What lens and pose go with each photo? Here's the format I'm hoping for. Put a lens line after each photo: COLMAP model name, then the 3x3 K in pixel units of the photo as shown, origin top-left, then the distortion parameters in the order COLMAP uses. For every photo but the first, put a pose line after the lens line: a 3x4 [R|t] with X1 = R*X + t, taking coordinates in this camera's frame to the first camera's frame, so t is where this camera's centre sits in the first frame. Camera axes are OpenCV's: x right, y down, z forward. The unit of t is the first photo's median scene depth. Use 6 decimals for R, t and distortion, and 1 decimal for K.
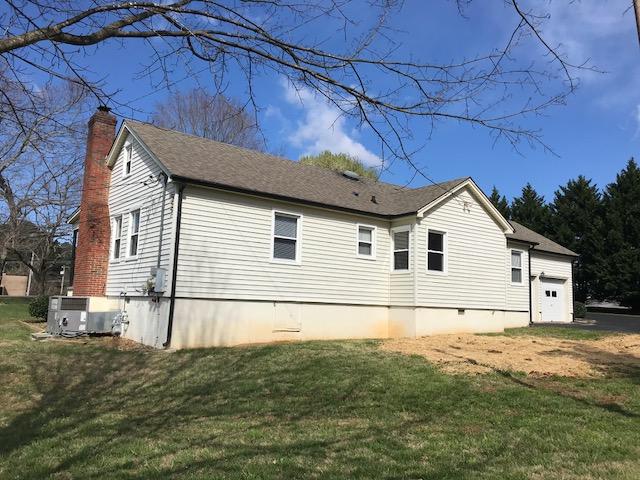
lens RADIAL K [[523.5, 0, 320.0], [0, 523.5, 240.0], [0, 0, 1]] dist [0.038710, -0.013132]
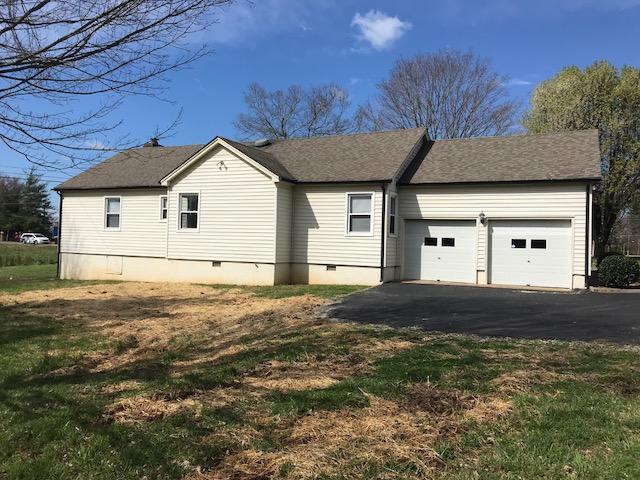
lens RADIAL K [[523.5, 0, 320.0], [0, 523.5, 240.0], [0, 0, 1]] dist [0.038710, -0.013132]
pose [[0.443817, -0.026140, -0.895736, 1.351990], [0.100458, 0.994725, 0.020746, 0.086937], [0.890469, -0.099192, 0.444102, 0.723239]]
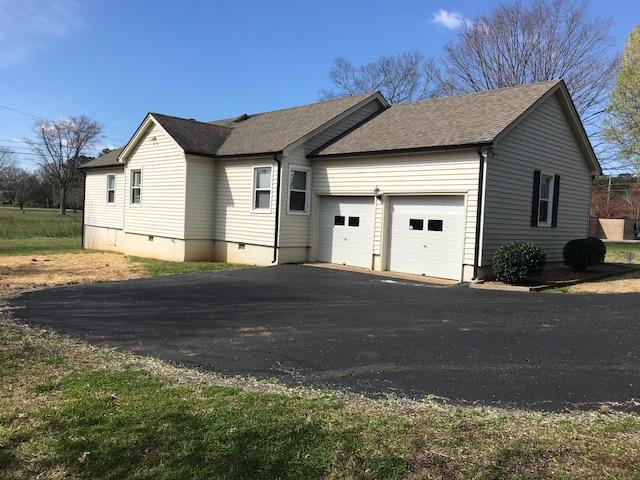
lens RADIAL K [[530.4, 0, 310.6], [0, 530.4, 240.5], [0, 0, 1]] dist [-0.000425, -0.006365]
pose [[0.099579, 0.016598, -0.994891, 1.439010], [0.081295, 0.996382, 0.024759, 0.141905], [0.991703, -0.083345, 0.097870, 1.240450]]
